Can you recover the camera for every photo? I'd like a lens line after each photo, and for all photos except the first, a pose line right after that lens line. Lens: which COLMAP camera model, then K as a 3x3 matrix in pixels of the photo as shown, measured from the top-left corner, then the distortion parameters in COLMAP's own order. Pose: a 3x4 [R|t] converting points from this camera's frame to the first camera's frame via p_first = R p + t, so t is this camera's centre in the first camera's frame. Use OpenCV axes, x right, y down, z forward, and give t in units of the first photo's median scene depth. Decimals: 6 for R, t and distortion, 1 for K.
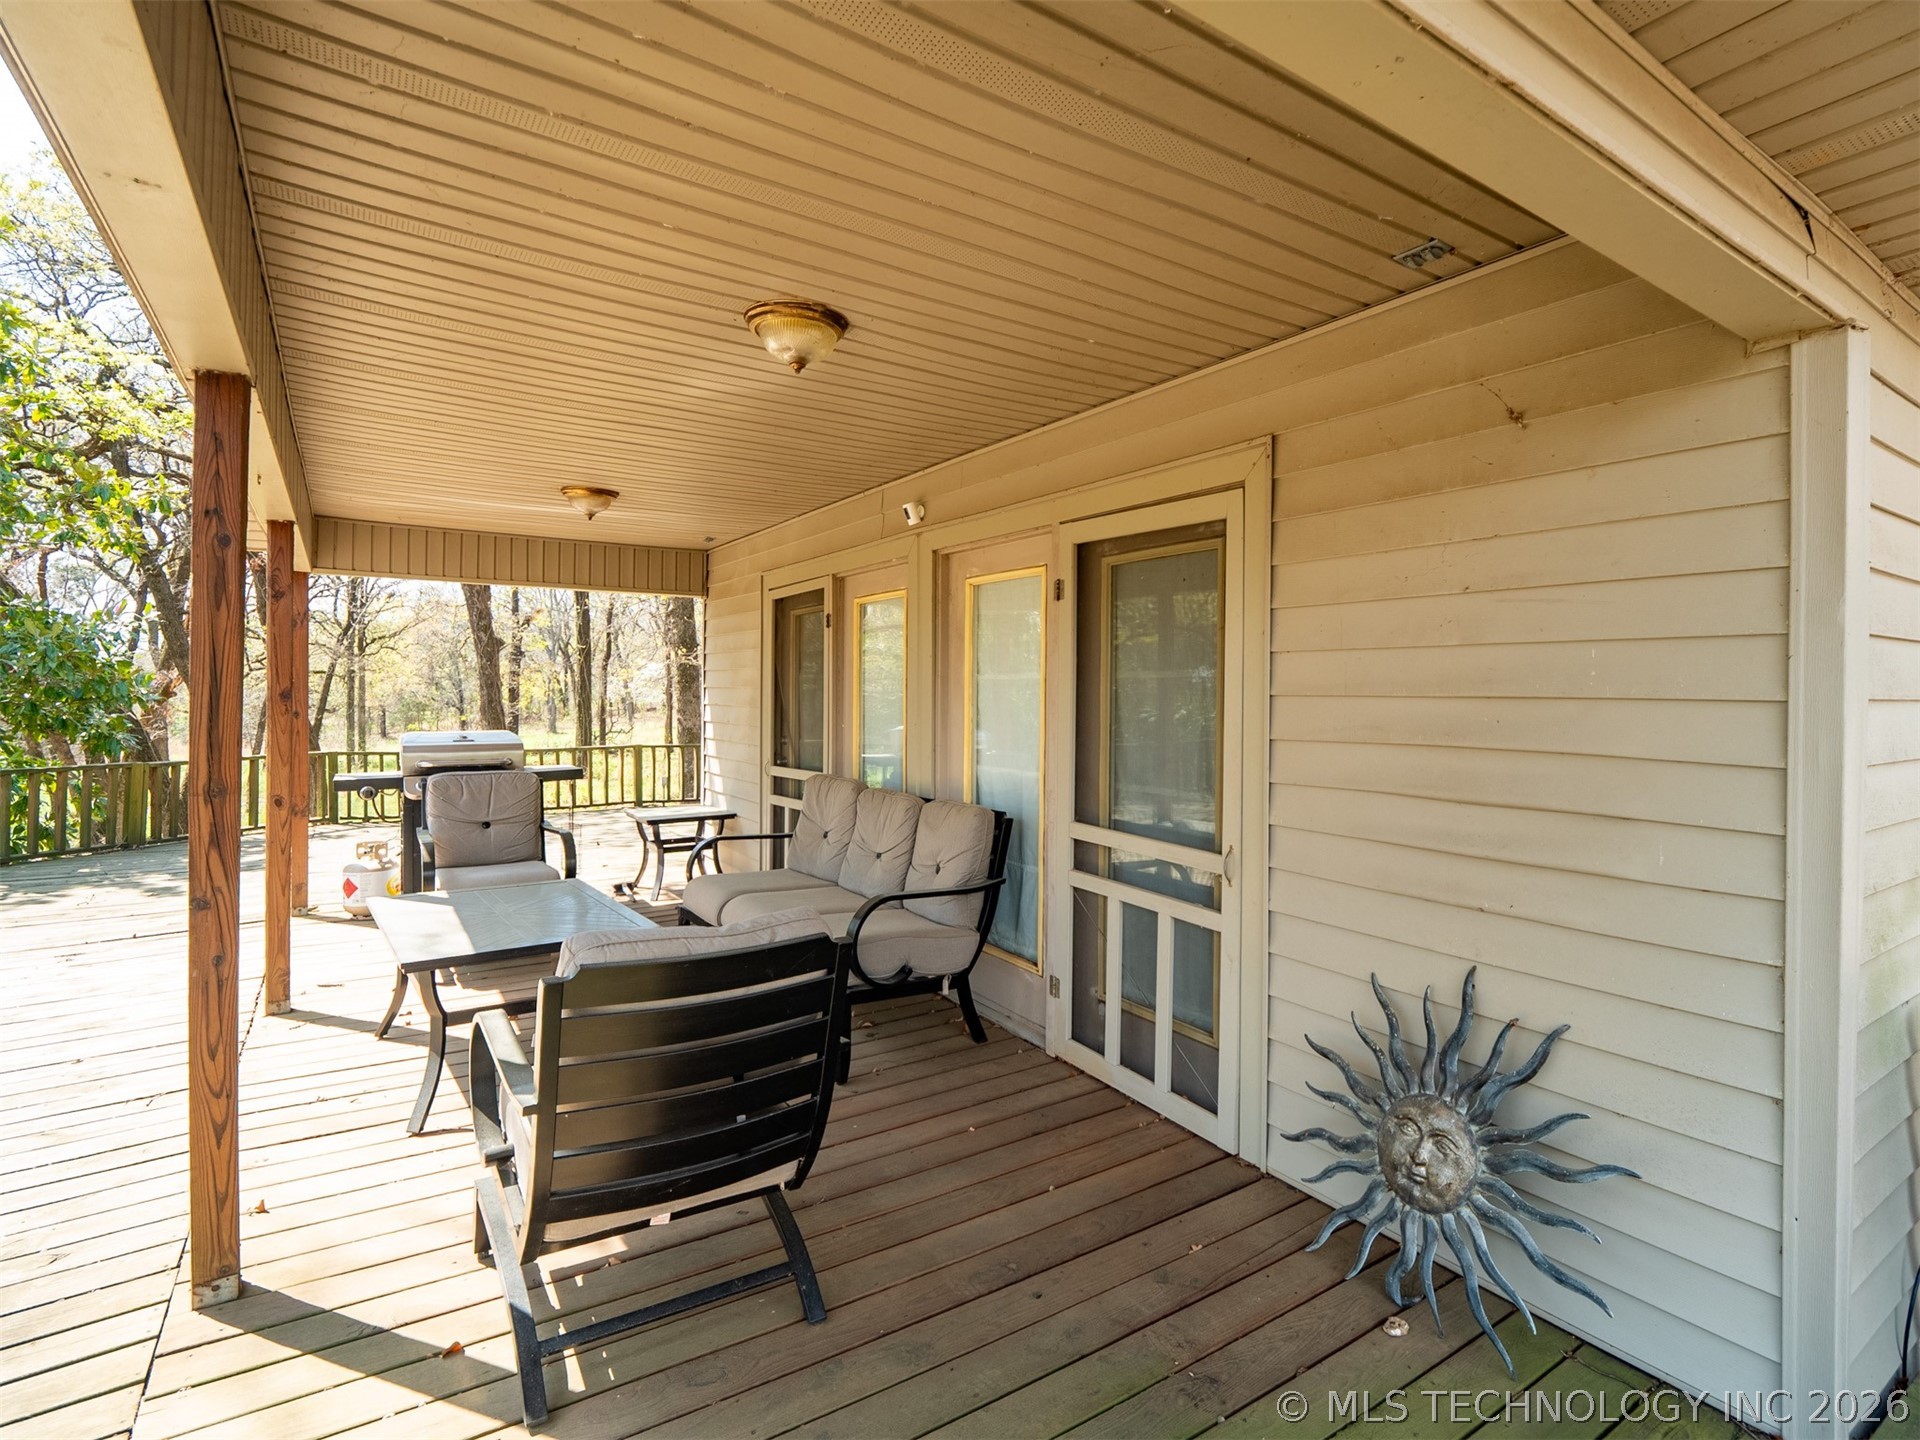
lens RADIAL K [[952.9, 0, 994.0], [0, 952.9, 700.2], [0, 0, 1]] dist [0.003094, -0.006539]
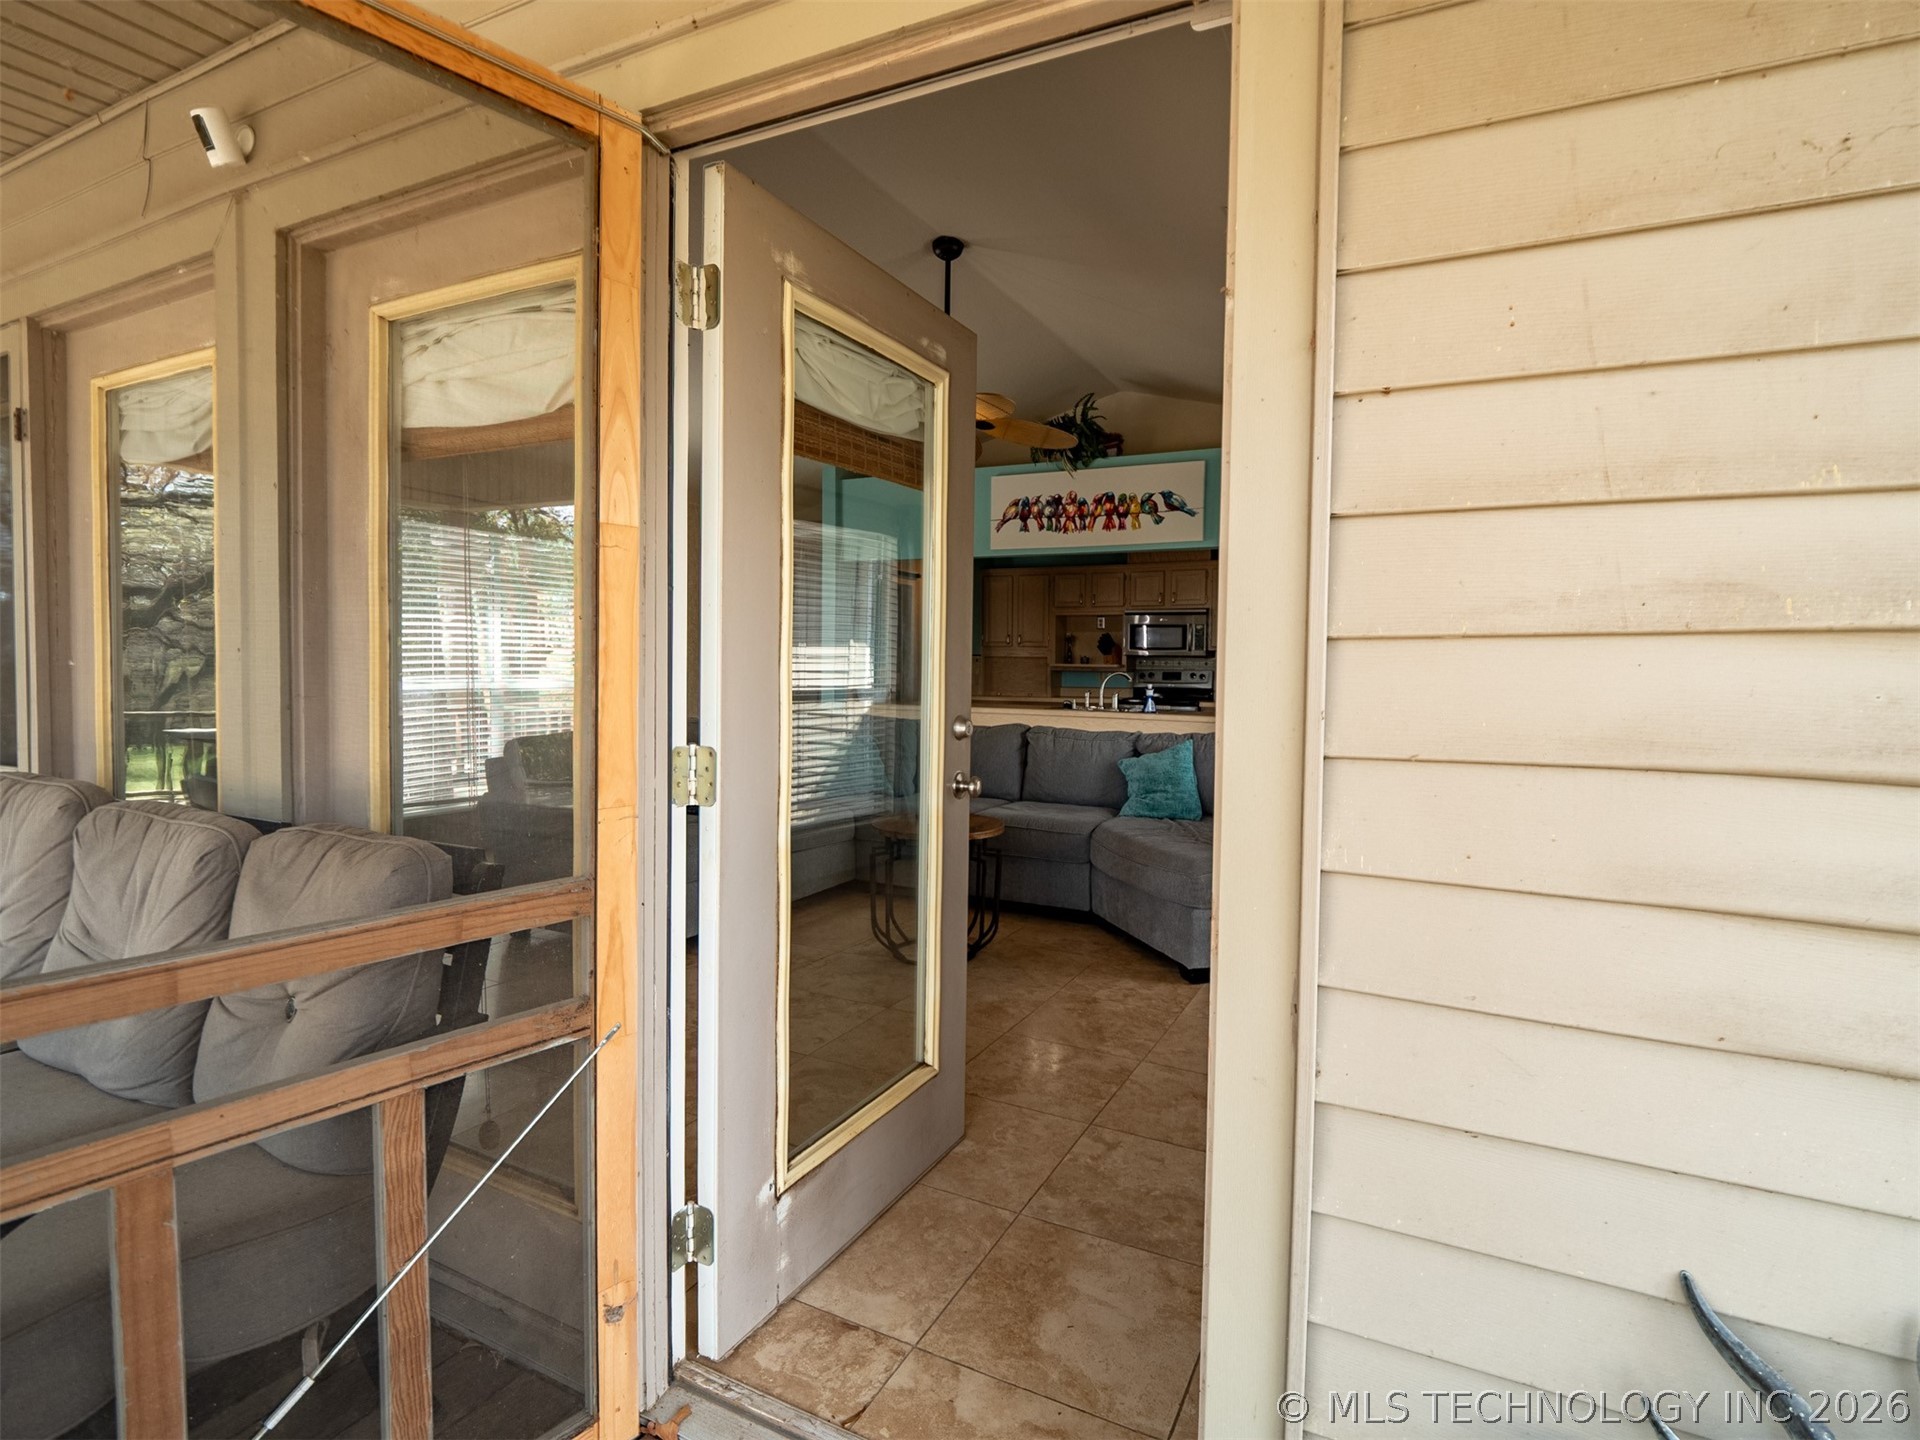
lens RADIAL K [[952.9, 0, 994.0], [0, 952.9, 700.2], [0, 0, 1]] dist [0.003094, -0.006539]
pose [[0.867697, -0.010363, 0.496985, -0.001164], [-0.004568, 0.999574, 0.028819, 0.035687], [-0.497073, -0.027277, 0.867280, 0.478366]]
